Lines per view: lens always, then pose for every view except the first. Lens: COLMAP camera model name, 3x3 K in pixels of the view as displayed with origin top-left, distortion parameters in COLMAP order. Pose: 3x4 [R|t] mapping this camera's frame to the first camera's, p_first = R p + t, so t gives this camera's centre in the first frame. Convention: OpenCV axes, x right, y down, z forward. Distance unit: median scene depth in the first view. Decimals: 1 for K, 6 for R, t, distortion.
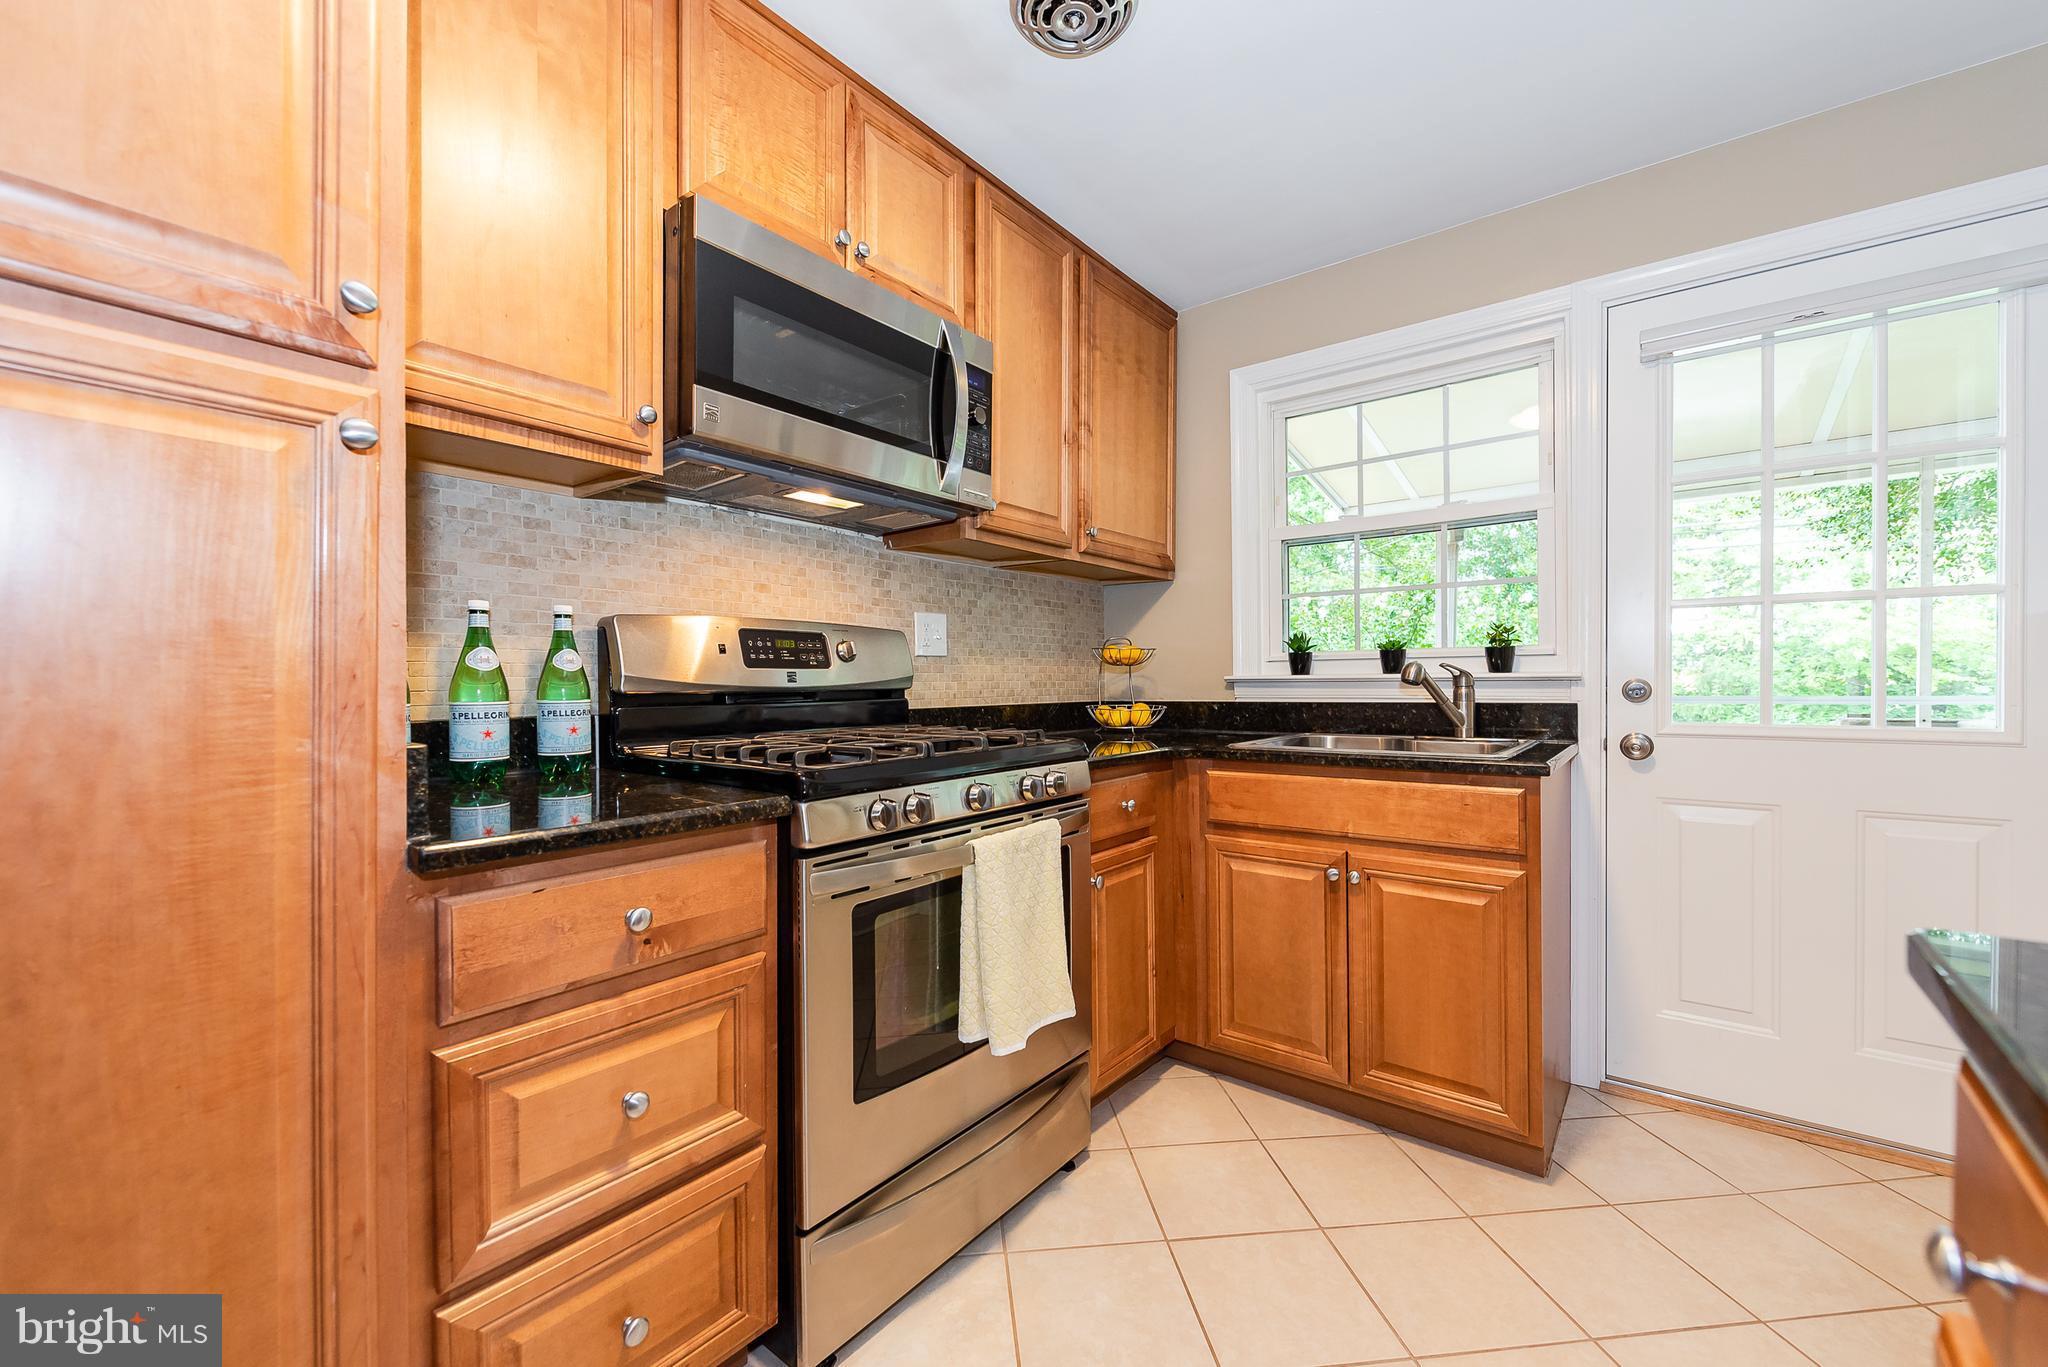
lens RADIAL K [[813.1, 0, 1024.0], [0, 813.1, 683.5], [0, 0, 1]] dist [0.006672, -0.000397]
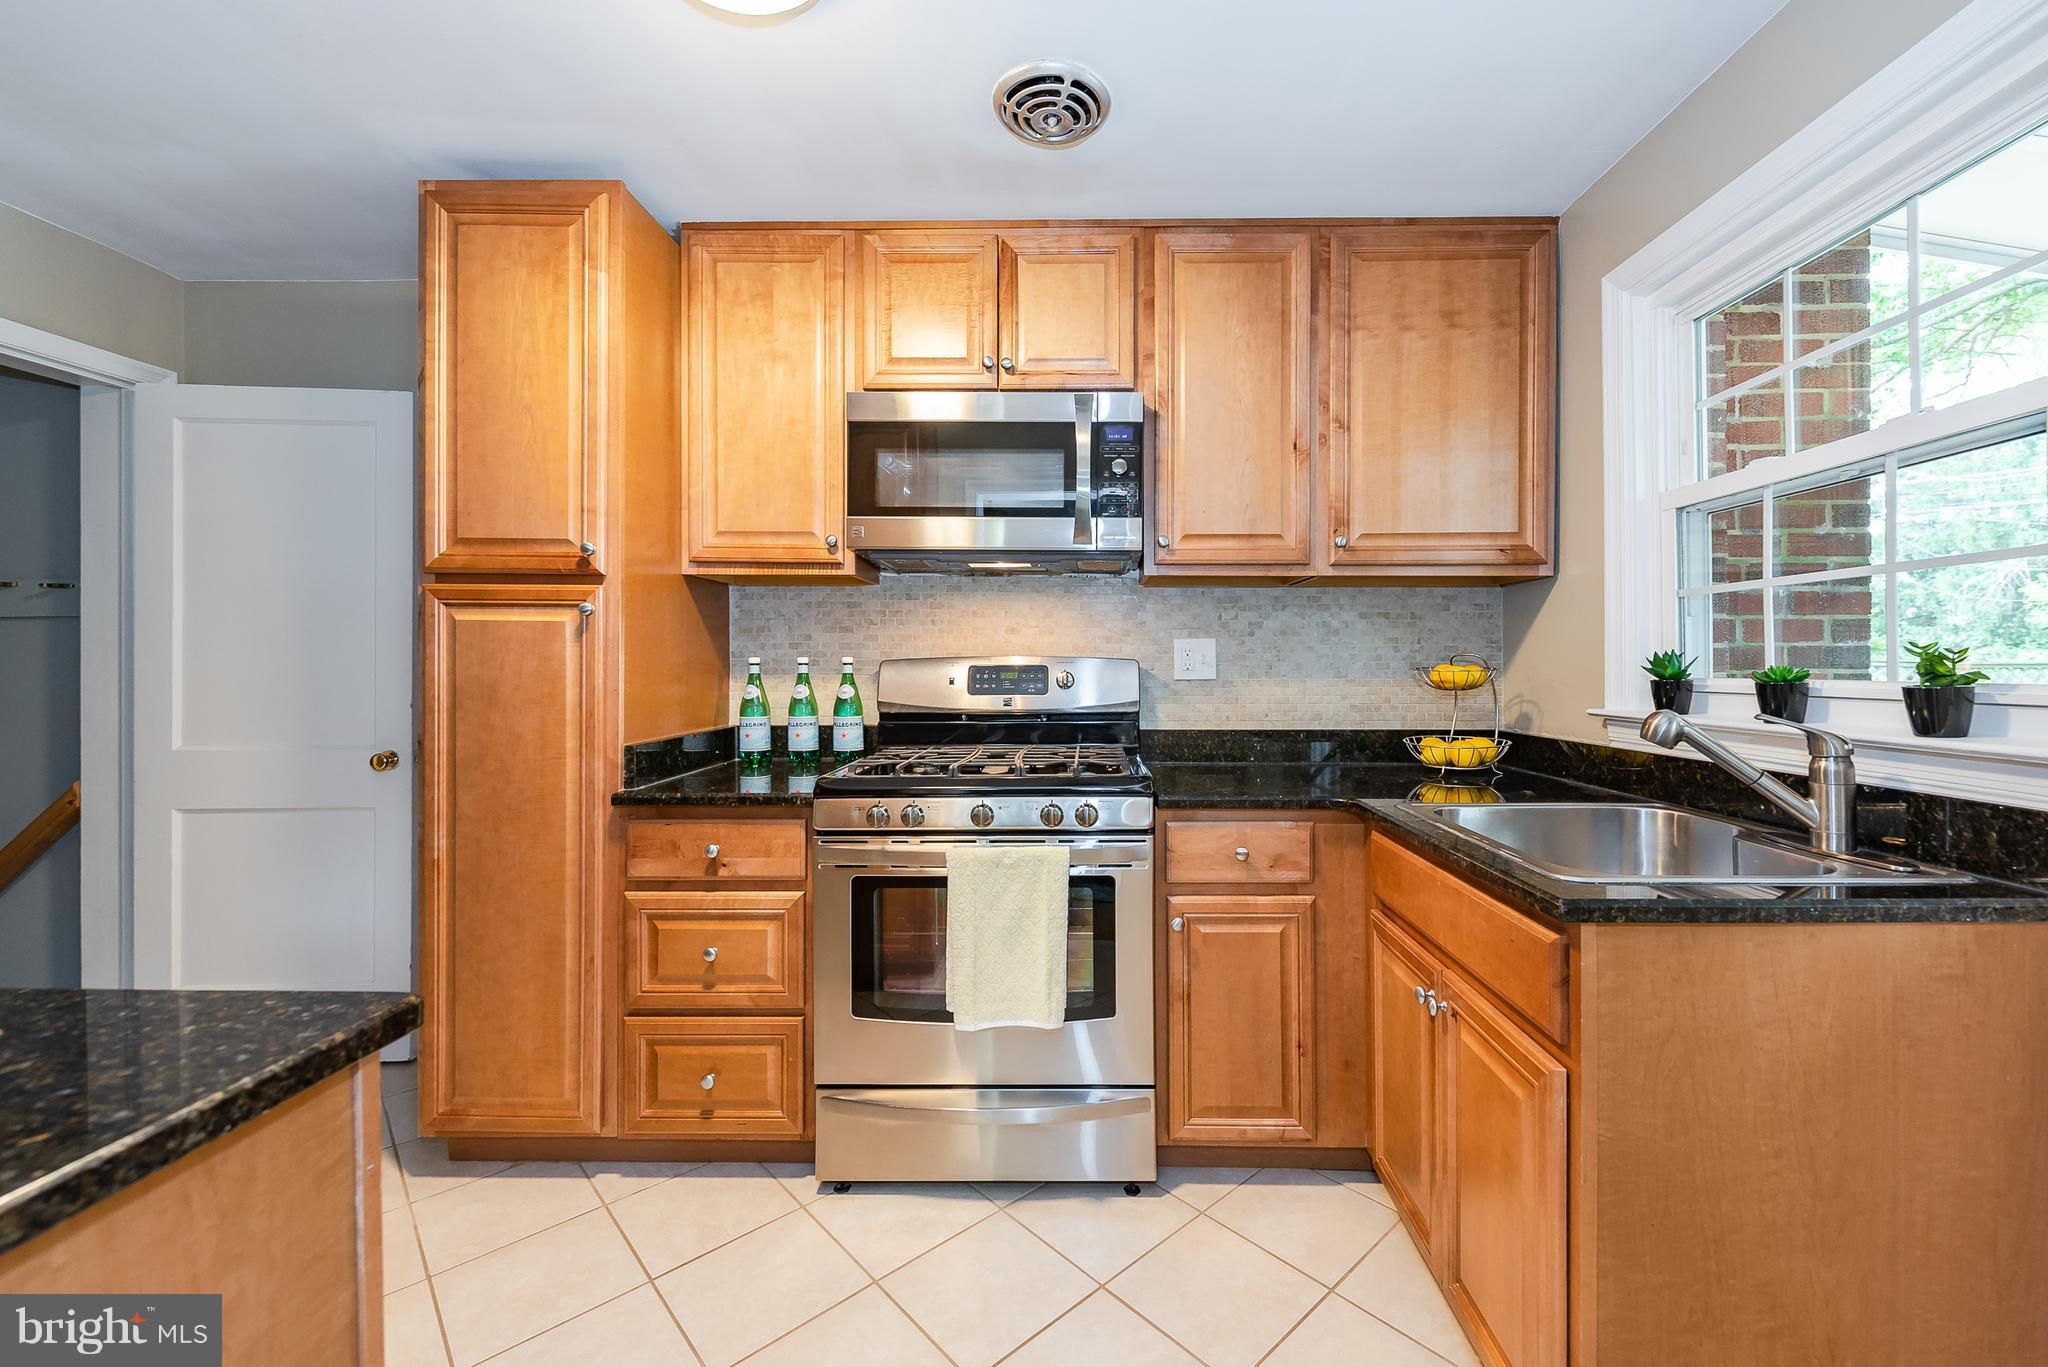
lens RADIAL K [[834.1, 0, 1084.6], [0, 834.1, 659.0], [0, 0, 1]] dist [0.006935, -0.000091]
pose [[0.609827, 0.000534, -0.792534, 0.824115], [-0.004265, 0.999988, -0.002608, -0.072251], [0.792523, 0.004970, 0.609822, 0.296377]]
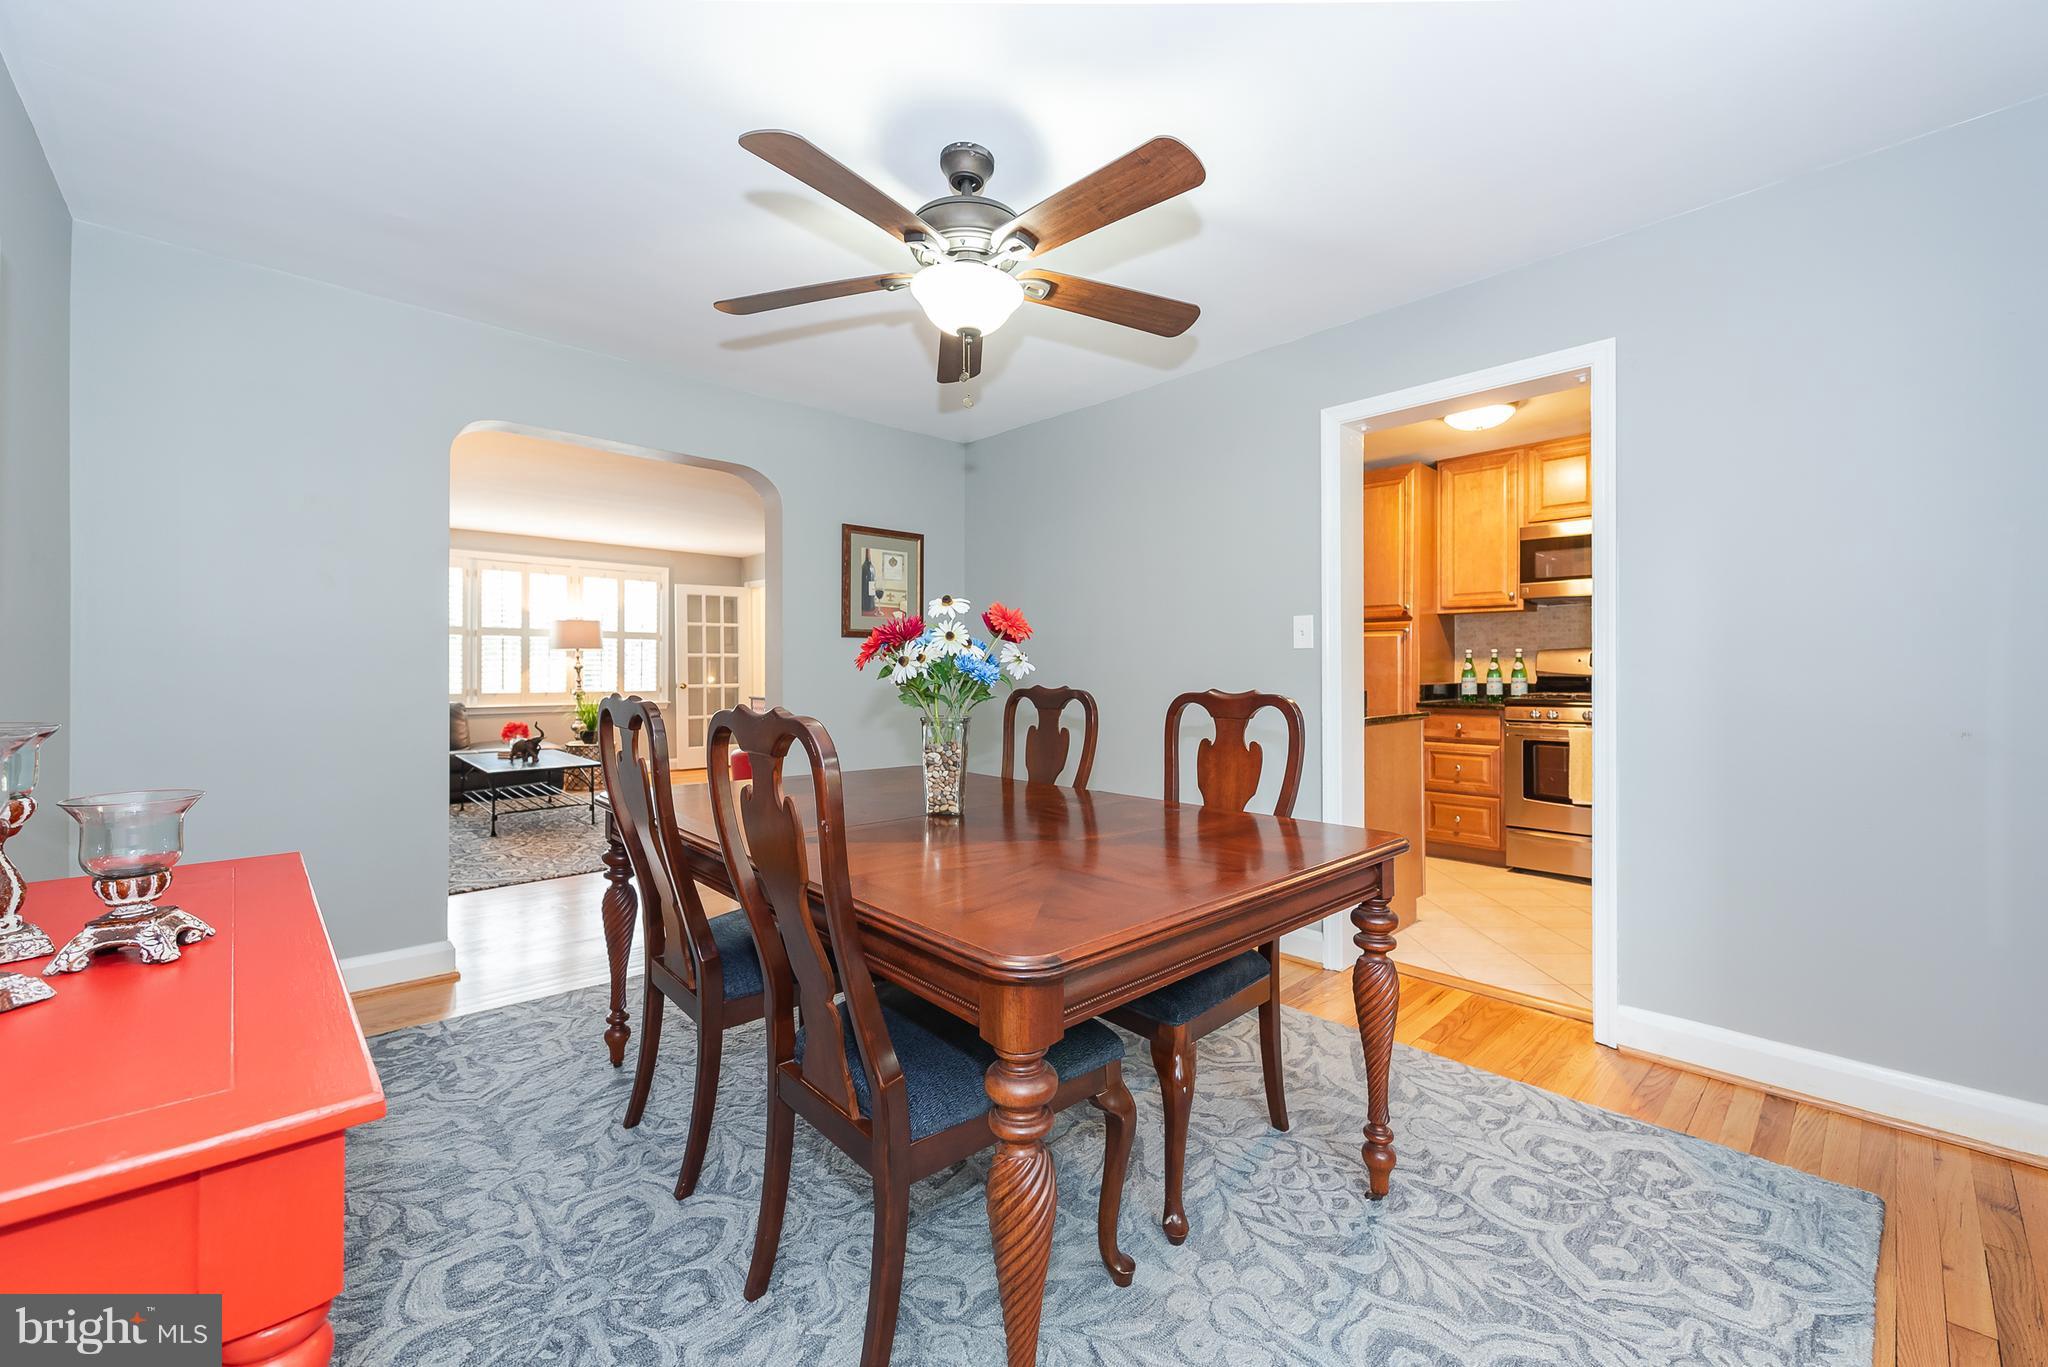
lens RADIAL K [[811.8, 0, 1020.8], [0, 811.8, 667.4], [0, 0, 1]] dist [0.002531, -0.000057]
pose [[-0.154227, 0.001657, -0.988034, 2.369802], [-0.004861, 0.999985, 0.002436, -0.018229], [0.988023, 0.005179, -0.154217, -0.371198]]
